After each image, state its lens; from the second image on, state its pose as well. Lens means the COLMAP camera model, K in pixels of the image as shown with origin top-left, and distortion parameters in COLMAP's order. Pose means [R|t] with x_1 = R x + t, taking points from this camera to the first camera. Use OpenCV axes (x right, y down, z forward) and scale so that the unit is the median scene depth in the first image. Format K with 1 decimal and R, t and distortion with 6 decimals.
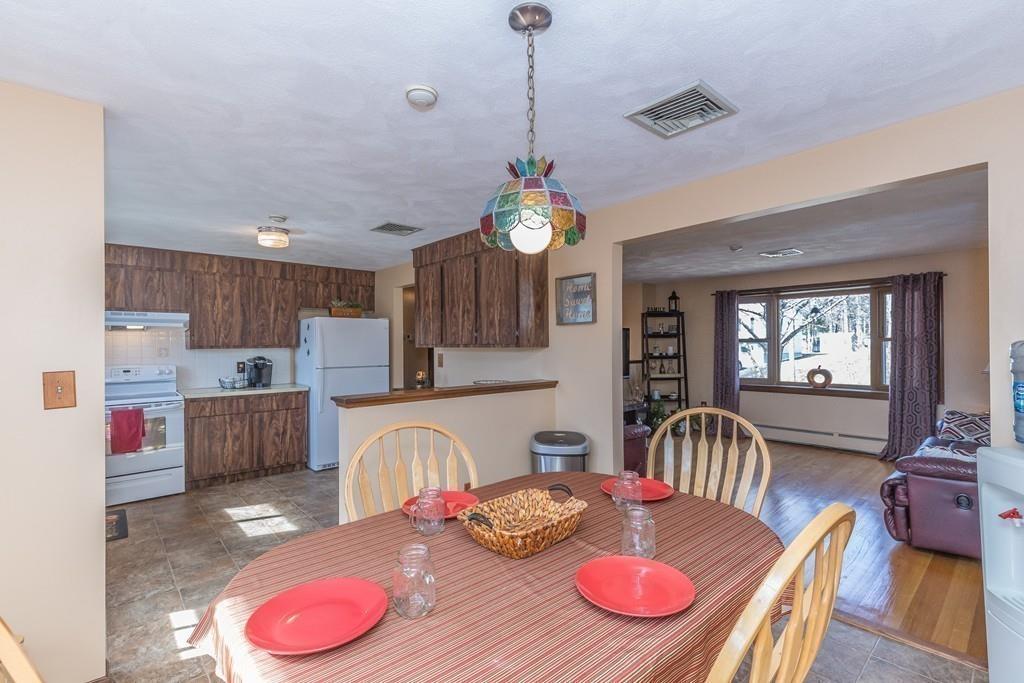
lens RADIAL K [[471.8, 0, 509.0], [0, 471.8, 344.2], [0, 0, 1]] dist [-0.013149, -0.000355]
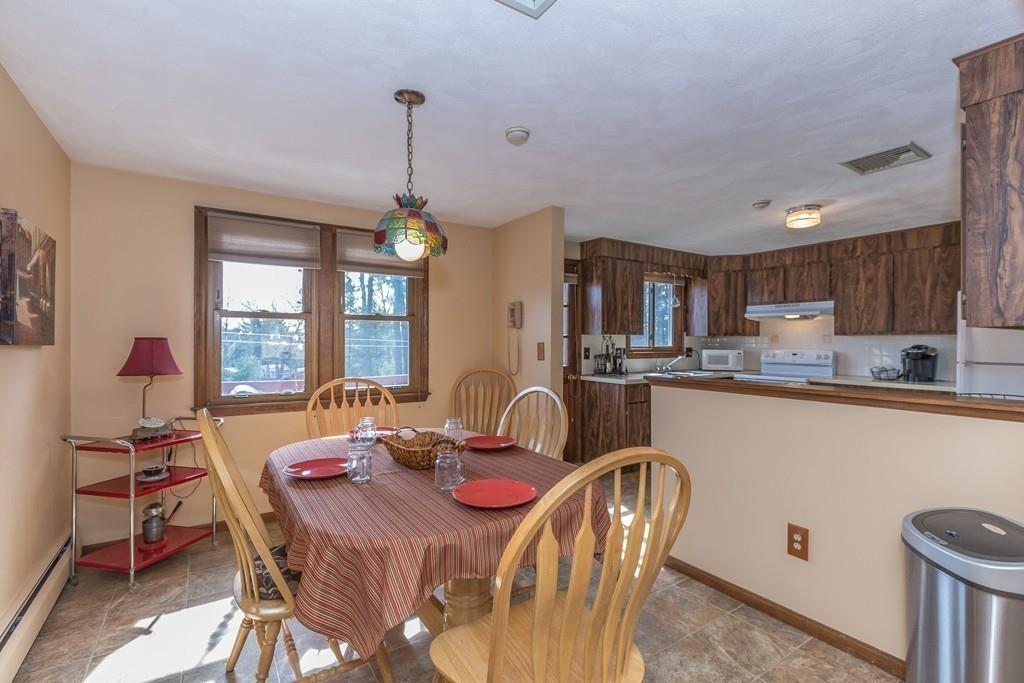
lens RADIAL K [[471.8, 0, 509.1], [0, 471.8, 343.7], [0, 0, 1]] dist [-0.013149, -0.000355]
pose [[-0.160648, 0.014171, -0.986910, 0.440595], [0.002110, 0.999900, 0.014014, 0.012380], [0.987009, 0.000169, -0.160662, 0.455052]]
